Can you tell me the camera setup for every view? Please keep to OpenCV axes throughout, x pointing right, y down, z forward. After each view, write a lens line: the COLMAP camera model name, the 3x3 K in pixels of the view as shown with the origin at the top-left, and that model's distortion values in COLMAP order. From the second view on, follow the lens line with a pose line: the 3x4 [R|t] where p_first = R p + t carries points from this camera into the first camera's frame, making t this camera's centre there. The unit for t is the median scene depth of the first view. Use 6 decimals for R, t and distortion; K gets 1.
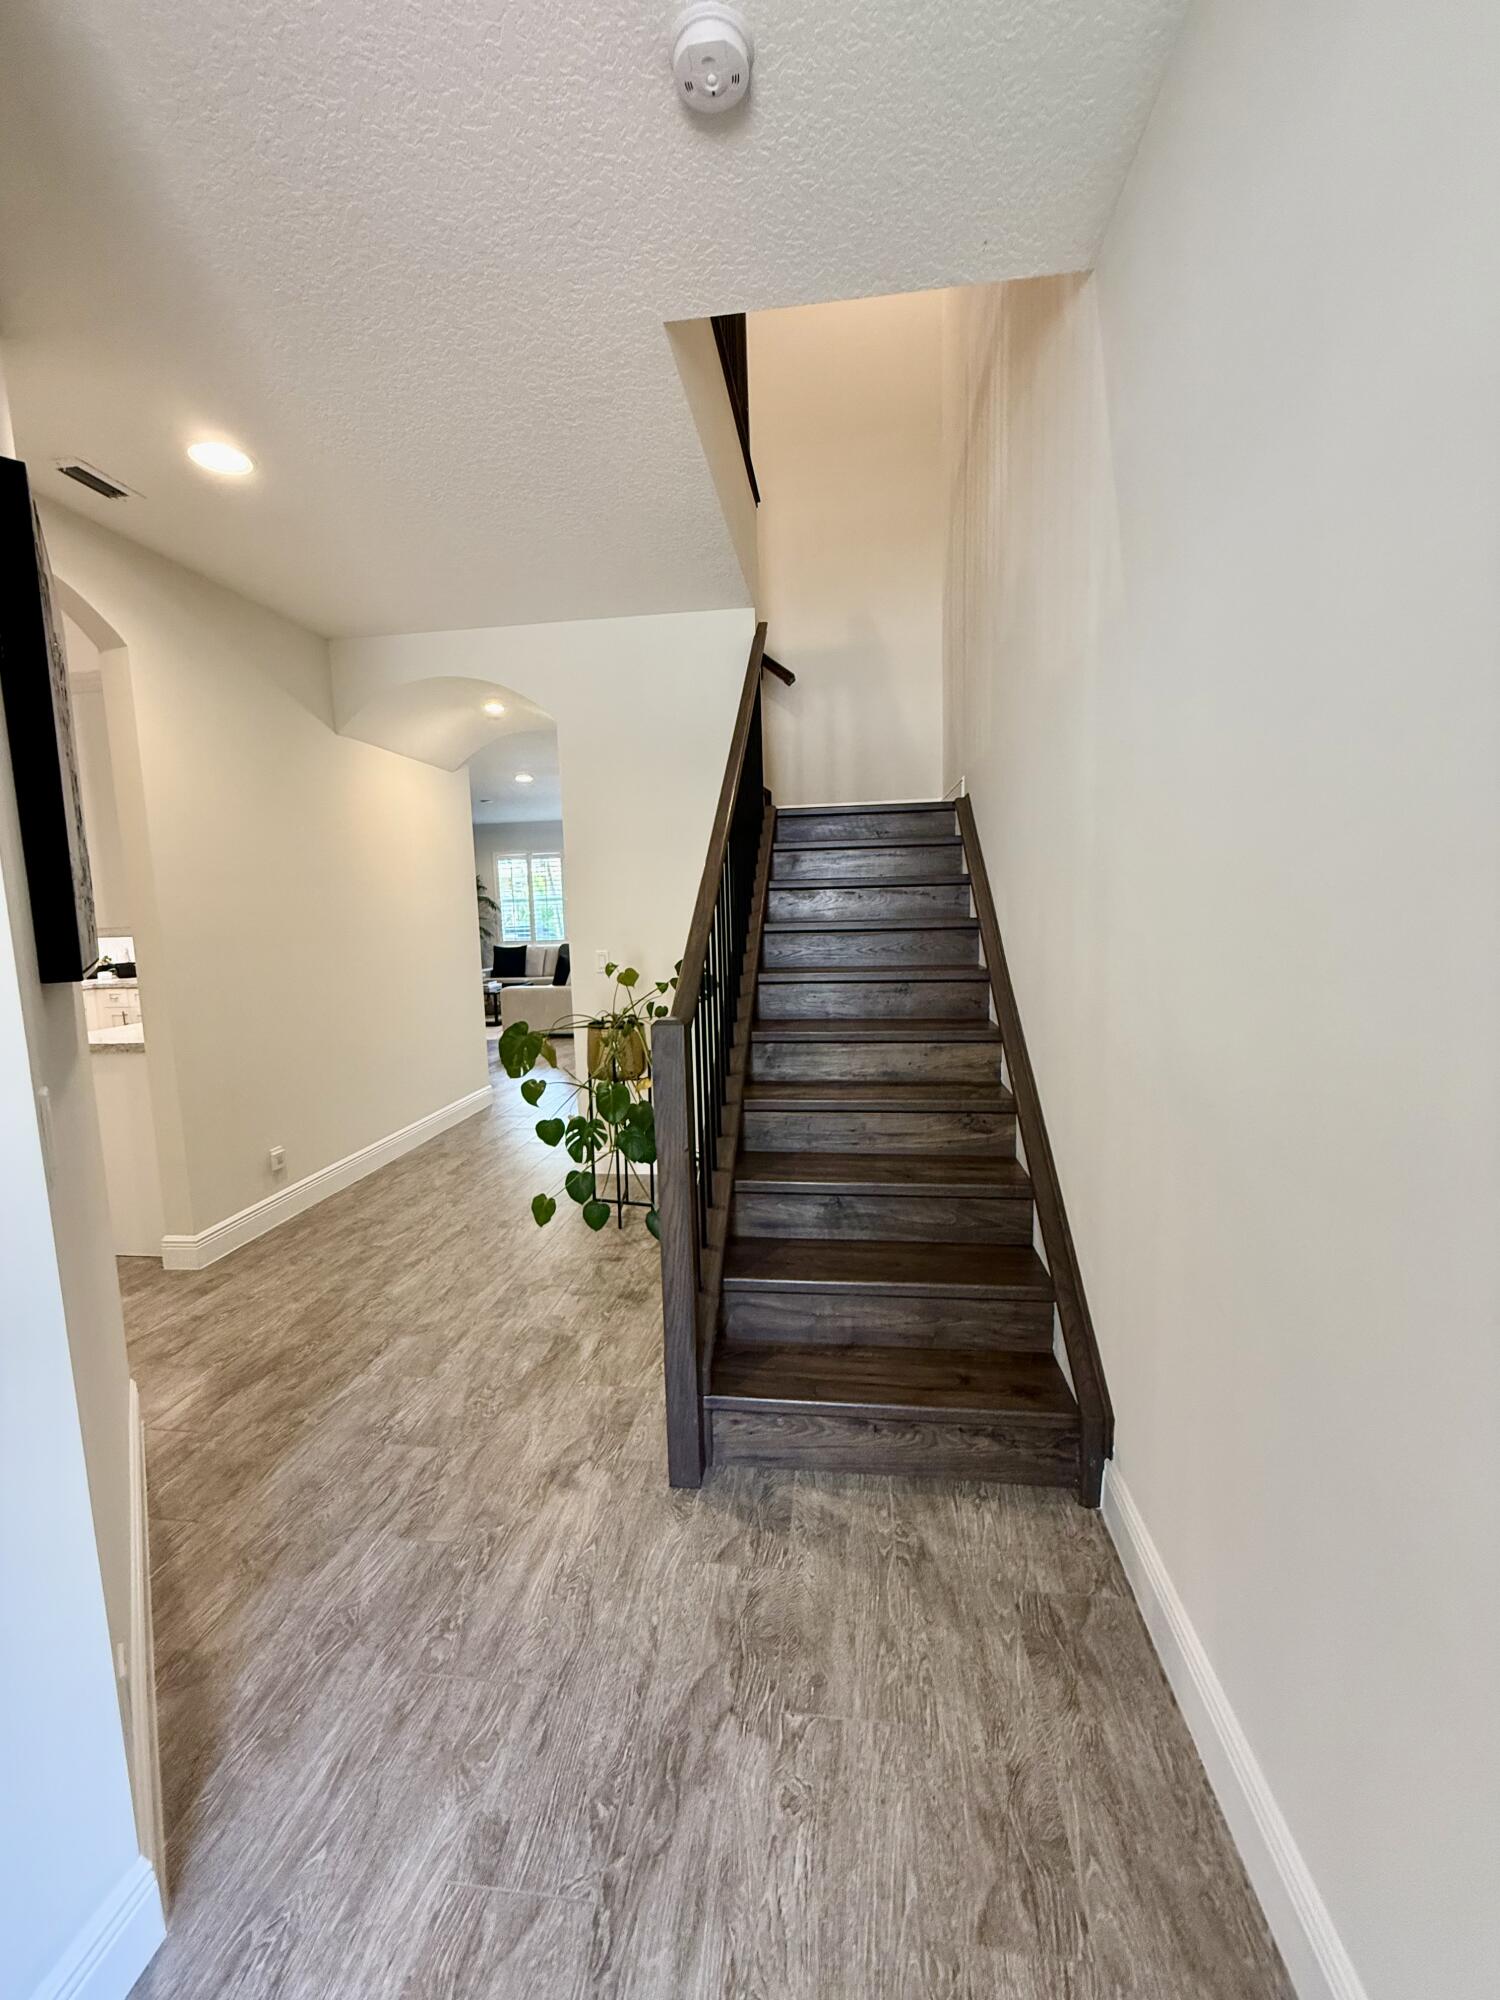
lens RADIAL K [[791.8, 0, 752.4], [0, 791.8, 999.6], [0, 0, 1]] dist [0.001497, -0.000424]
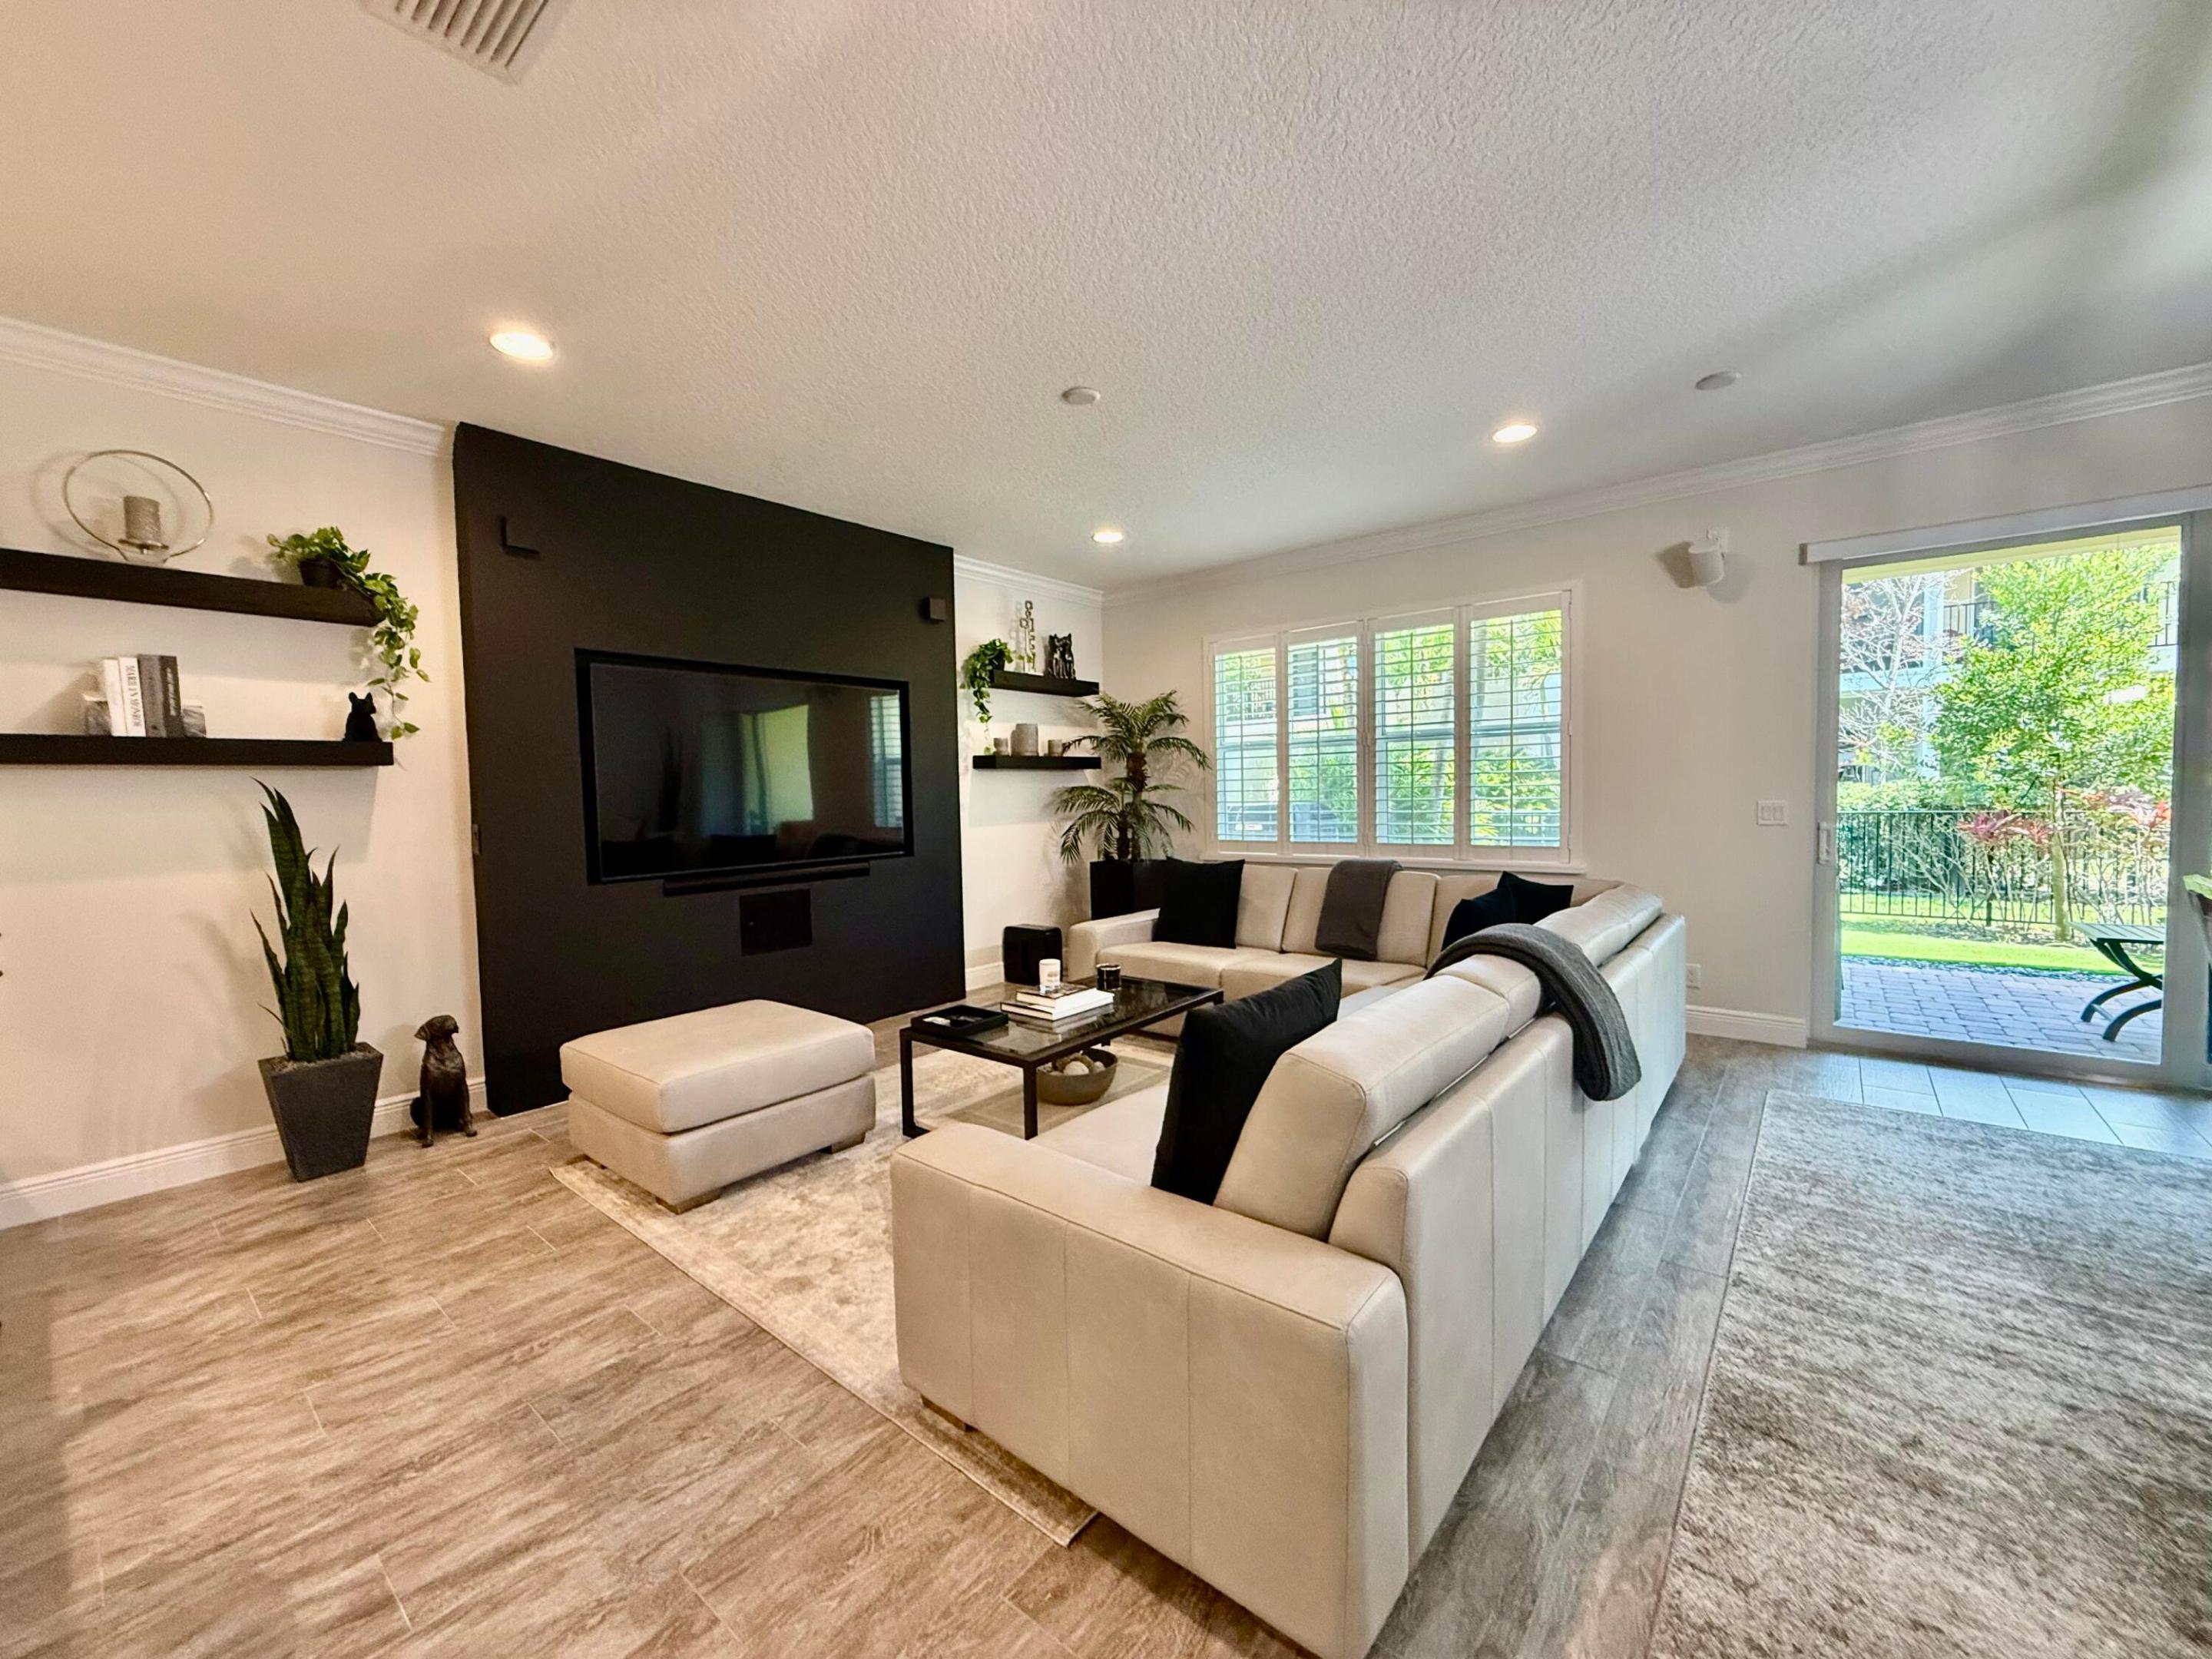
lens RADIAL K [[875.7, 0, 1108.7], [0, 875.7, 835.2], [0, 0, 1]] dist [0.001497, -0.000424]
pose [[0.842129, 0.033475, -0.538236, -0.148479], [-0.060270, 0.997661, -0.032251, -0.077949], [0.535898, 0.059599, 0.842177, 0.768972]]
